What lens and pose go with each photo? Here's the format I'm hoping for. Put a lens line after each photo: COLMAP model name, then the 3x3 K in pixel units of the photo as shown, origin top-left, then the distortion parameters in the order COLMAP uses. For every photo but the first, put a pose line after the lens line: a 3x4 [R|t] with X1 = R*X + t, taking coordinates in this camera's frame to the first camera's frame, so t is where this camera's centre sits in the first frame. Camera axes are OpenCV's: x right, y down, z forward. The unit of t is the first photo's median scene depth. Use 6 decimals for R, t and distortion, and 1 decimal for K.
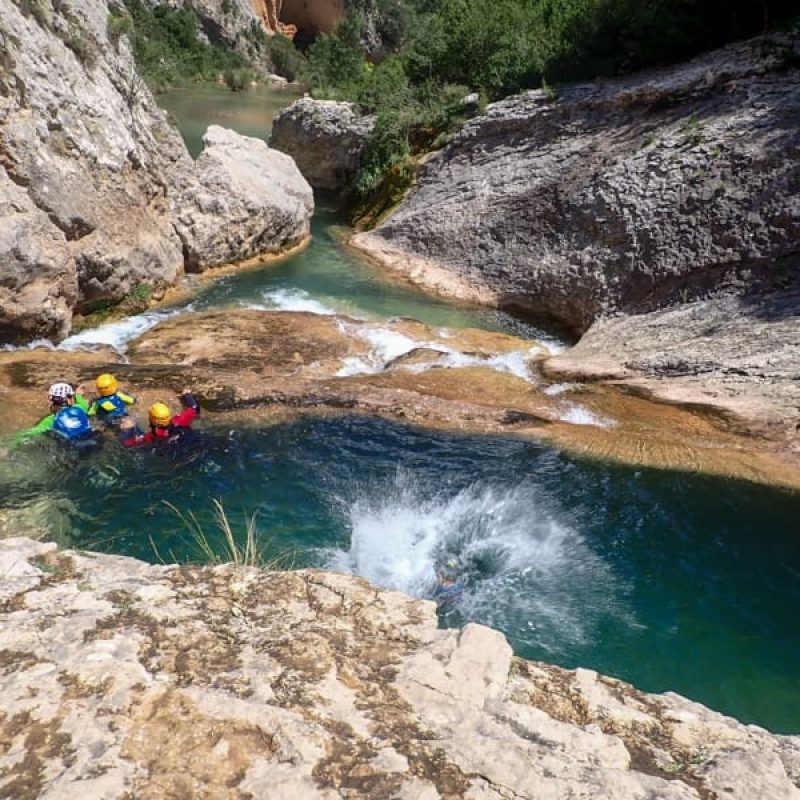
lens RADIAL K [[789.3, 0, 398.0], [0, 789.3, 401.9], [0, 0, 1]] dist [0.006464, -0.018489]
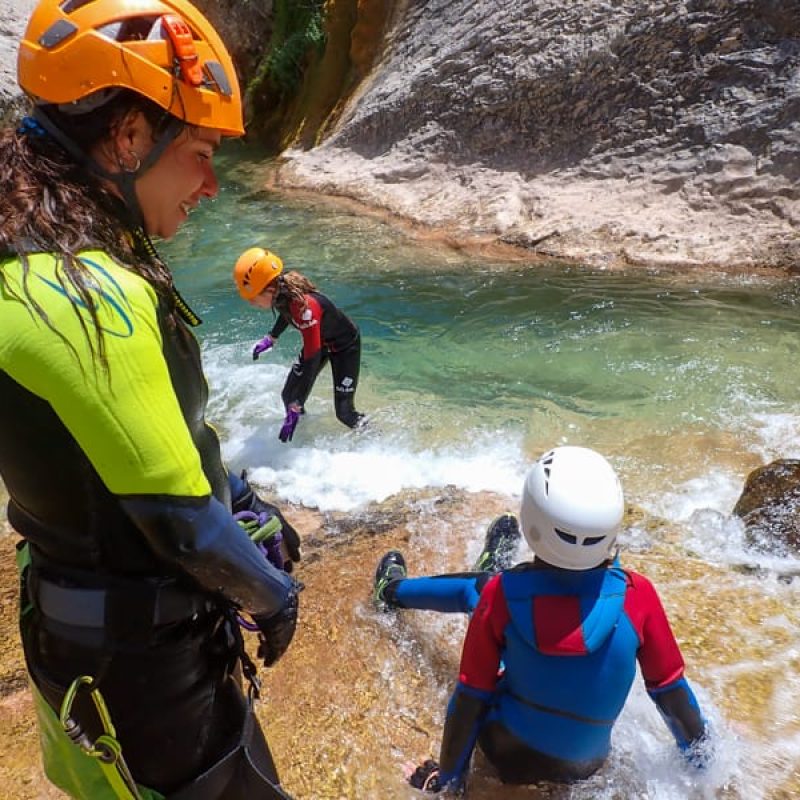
lens RADIAL K [[789.3, 0, 398.0], [0, 789.3, 401.9], [0, 0, 1]] dist [0.006464, -0.018489]
pose [[0.971636, -0.232048, 0.045580, -0.067965], [0.229184, 0.971508, 0.060386, -0.139793], [-0.058294, -0.048227, 0.997134, 0.804002]]
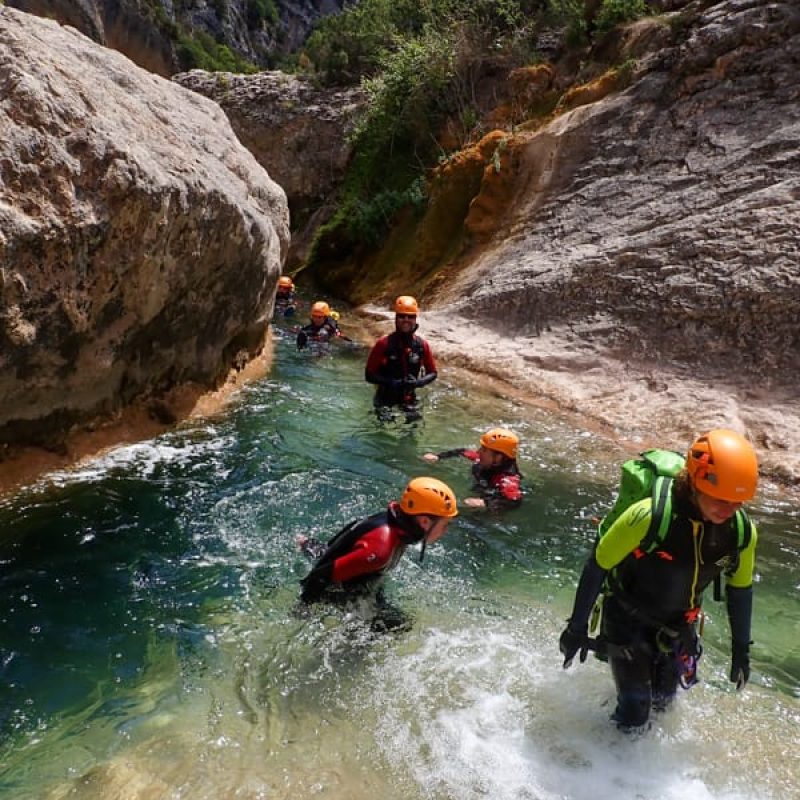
lens RADIAL K [[789.3, 0, 398.0], [0, 789.3, 401.9], [0, 0, 1]] dist [0.006464, -0.018489]
pose [[0.977836, -0.047495, 0.203913, -0.182235], [0.073132, 0.990065, -0.120093, -0.179280], [-0.196184, 0.132344, 0.971595, 0.899782]]
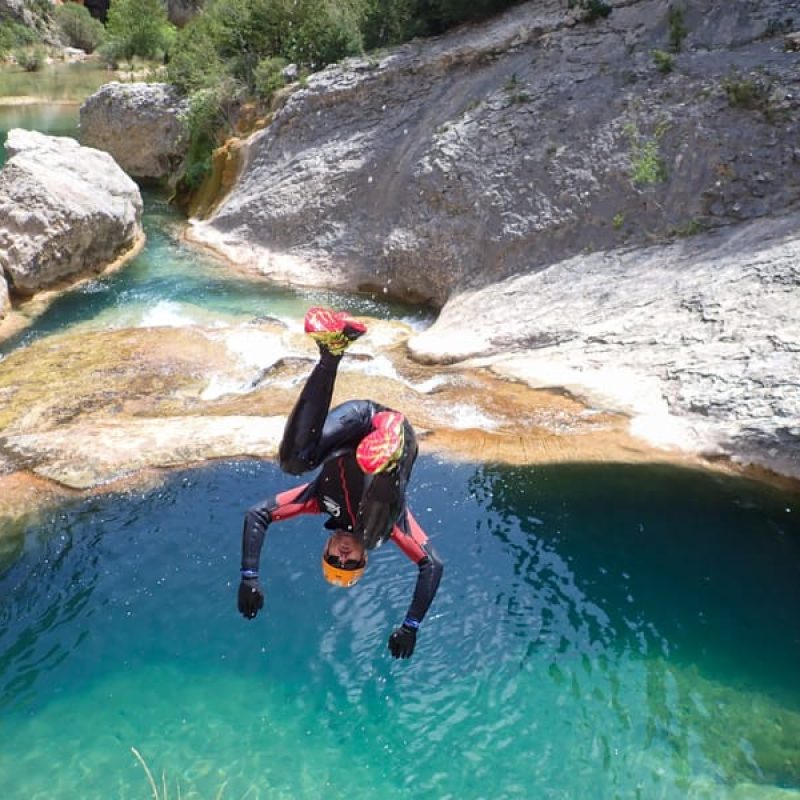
lens RADIAL K [[789.3, 0, 398.0], [0, 789.3, 401.9], [0, 0, 1]] dist [0.006464, -0.018489]
pose [[0.972748, -0.166824, 0.161032, -0.001541], [0.157453, 0.985086, 0.069388, -0.043595], [-0.170206, -0.042142, 0.984507, 0.015548]]
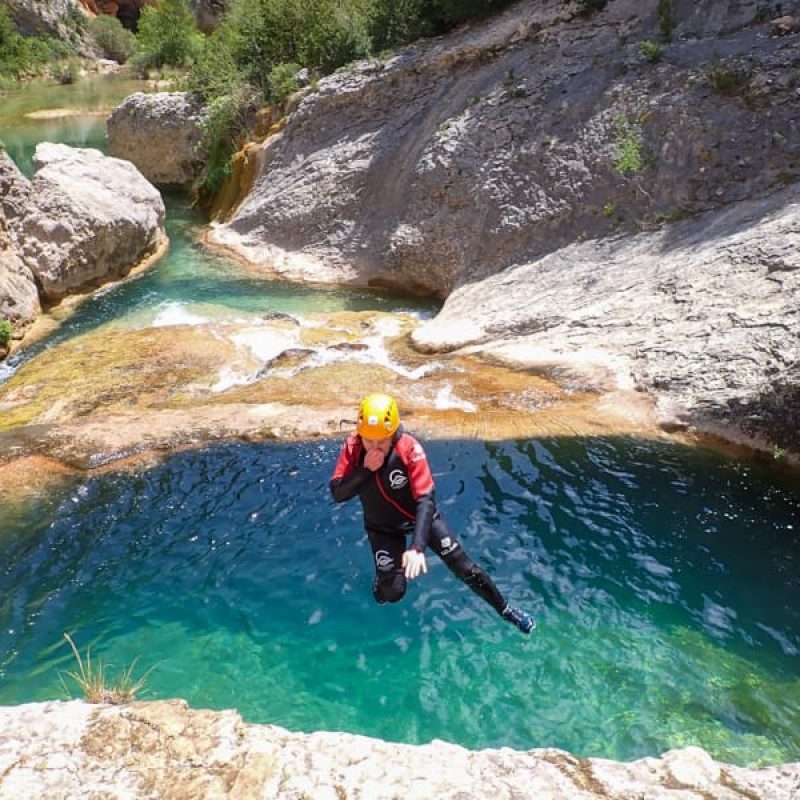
lens RADIAL K [[789.3, 0, 398.0], [0, 789.3, 401.9], [0, 0, 1]] dist [0.006464, -0.018489]
pose [[0.975193, -0.191099, 0.111716, 0.028906], [0.184764, 0.980655, 0.064636, -0.030276], [-0.121907, -0.042391, 0.991636, -0.027321]]
